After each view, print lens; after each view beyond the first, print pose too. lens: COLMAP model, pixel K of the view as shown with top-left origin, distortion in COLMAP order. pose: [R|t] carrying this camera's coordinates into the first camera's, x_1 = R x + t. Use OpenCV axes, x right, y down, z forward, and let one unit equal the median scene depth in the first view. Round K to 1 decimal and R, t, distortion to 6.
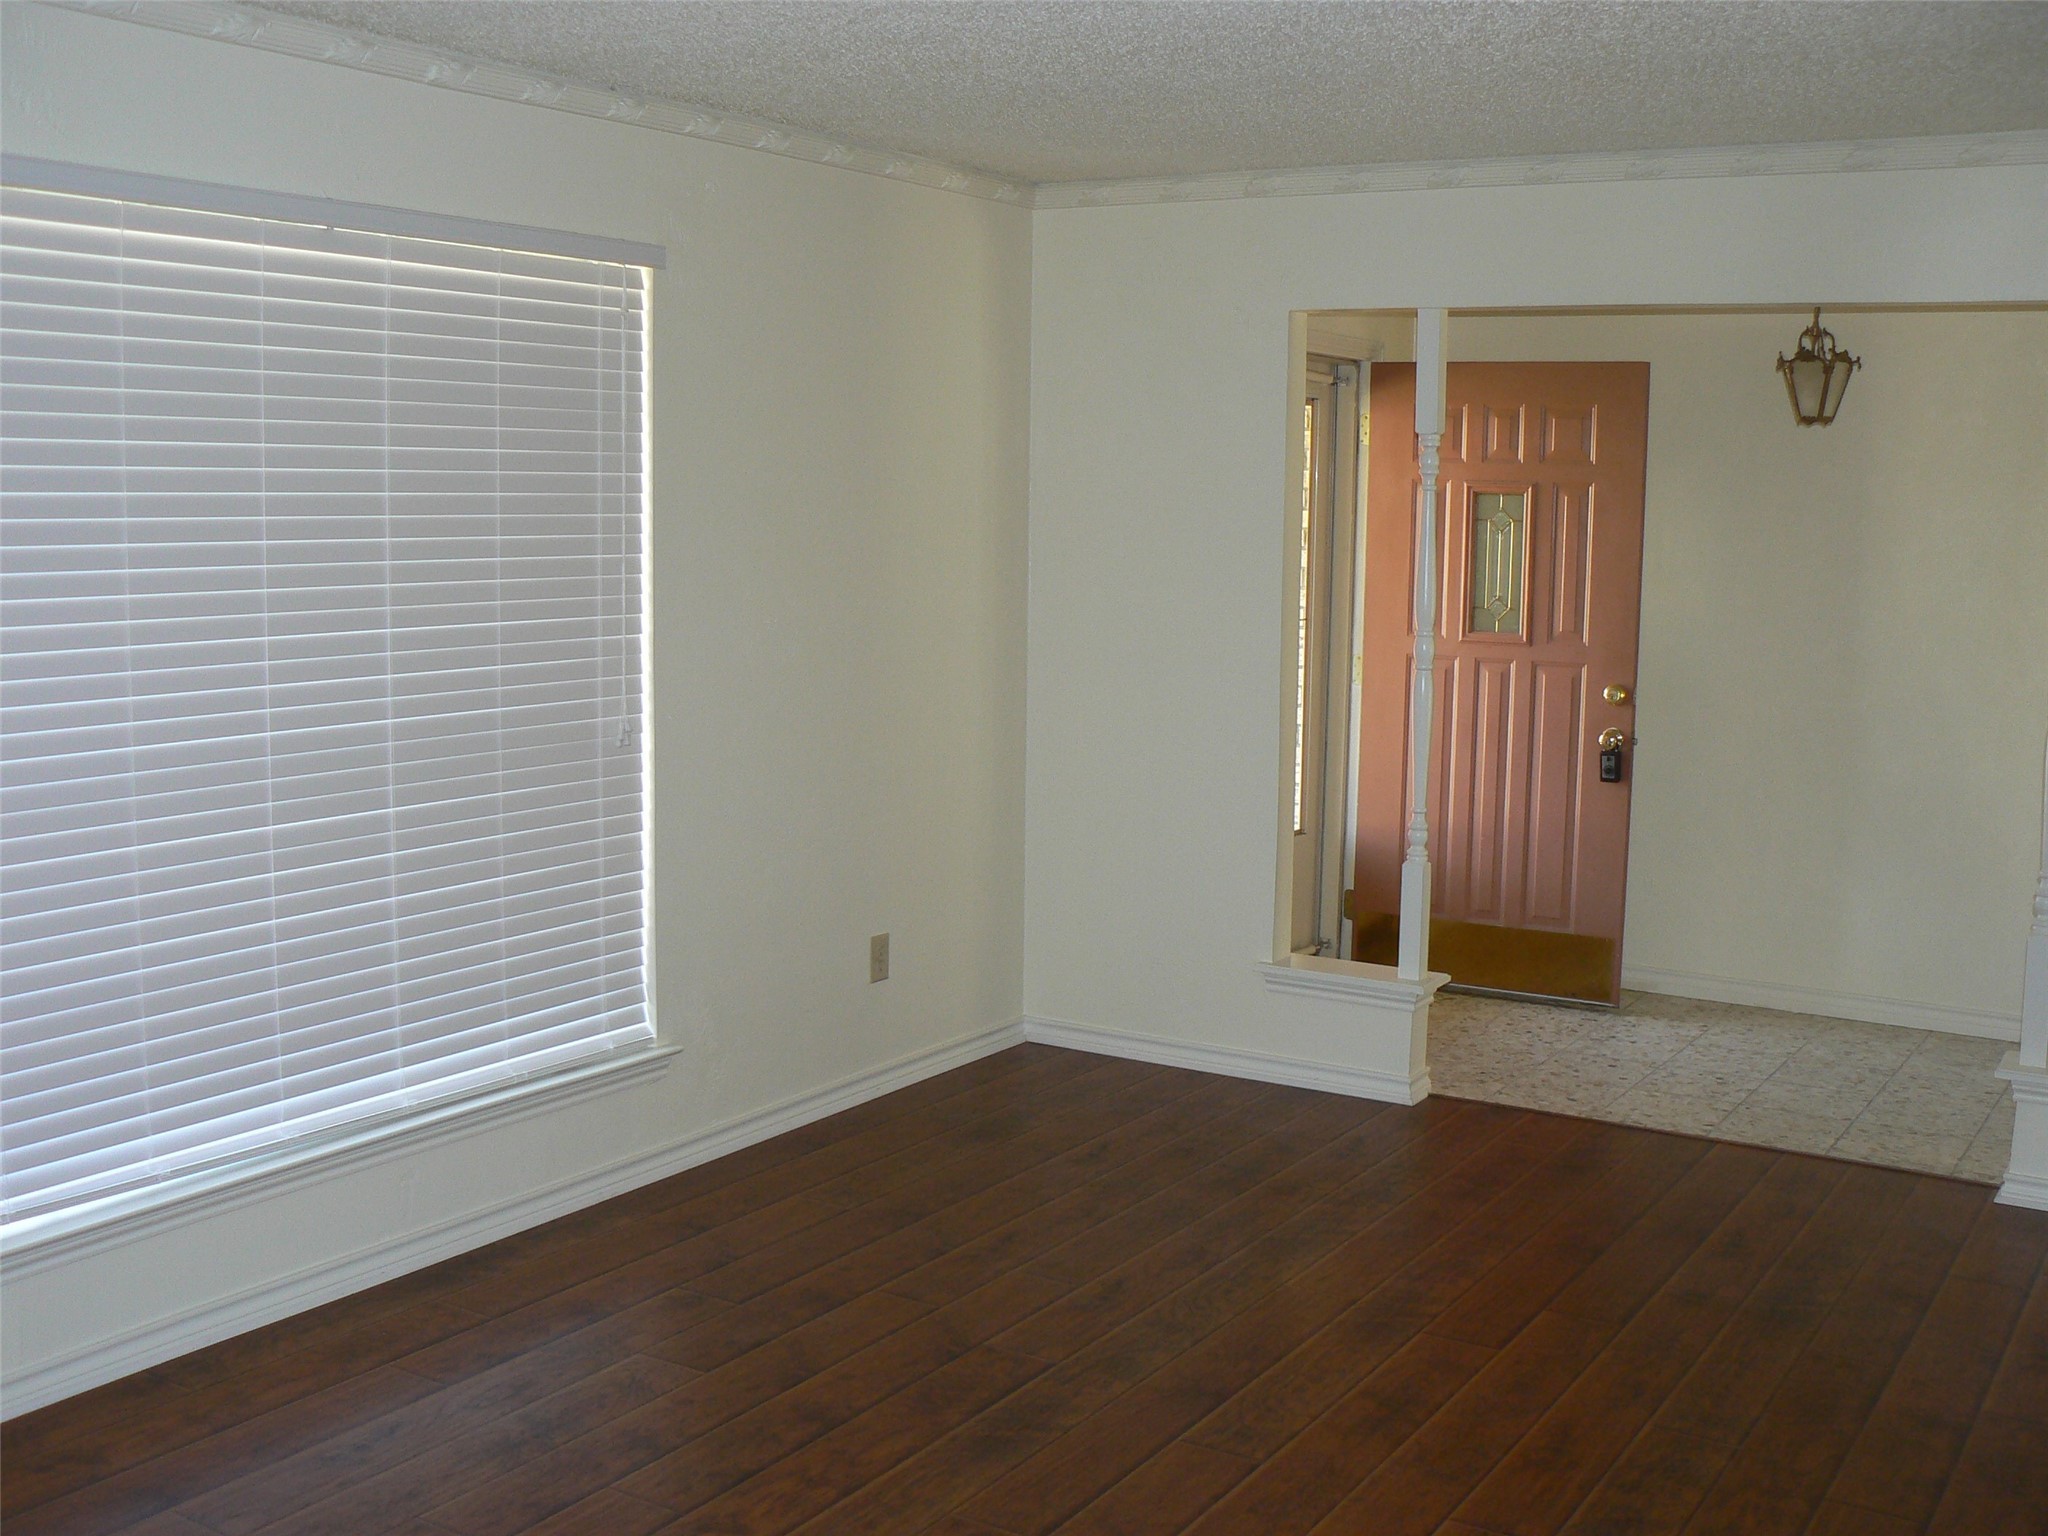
lens RADIAL K [[2201.2, 0, 1011.7], [0, 2201.2, 778.4], [0, 0, 1]] dist [-0.187114, 0.228410]
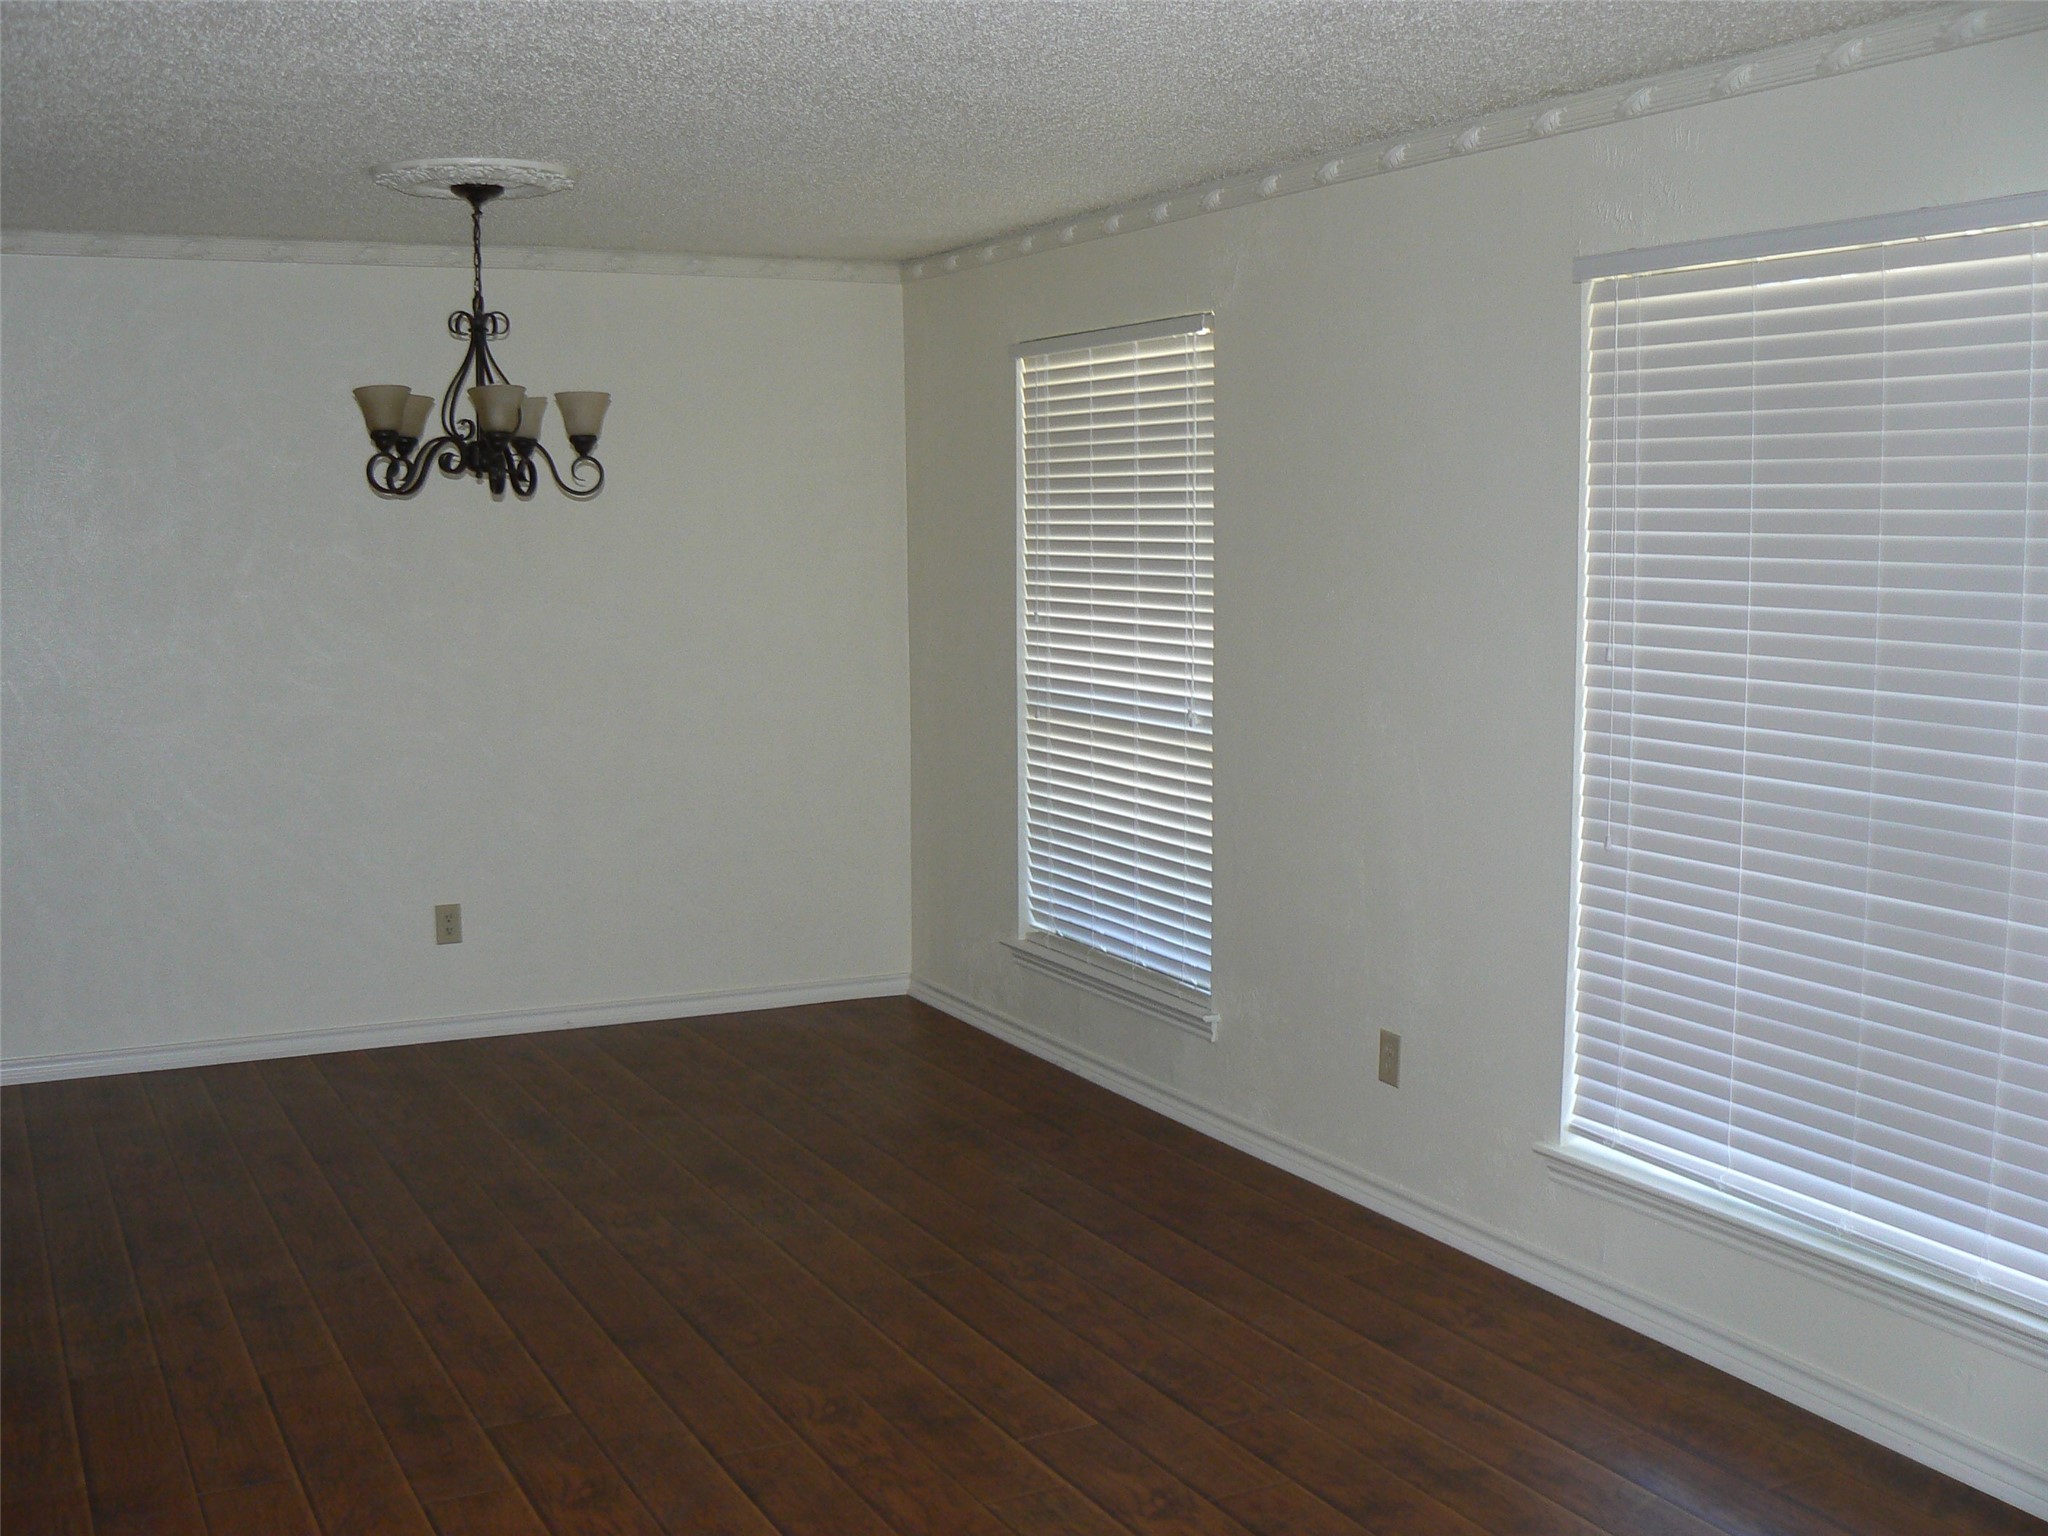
lens RADIAL K [[2201.2, 0, 1011.7], [0, 2201.2, 778.4], [0, 0, 1]] dist [-0.187114, 0.228410]
pose [[-0.508896, 0.085455, -0.856576, 0.634255], [-0.120882, 0.978107, 0.169396, -0.138909], [0.852298, 0.189750, -0.487424, 1.128108]]
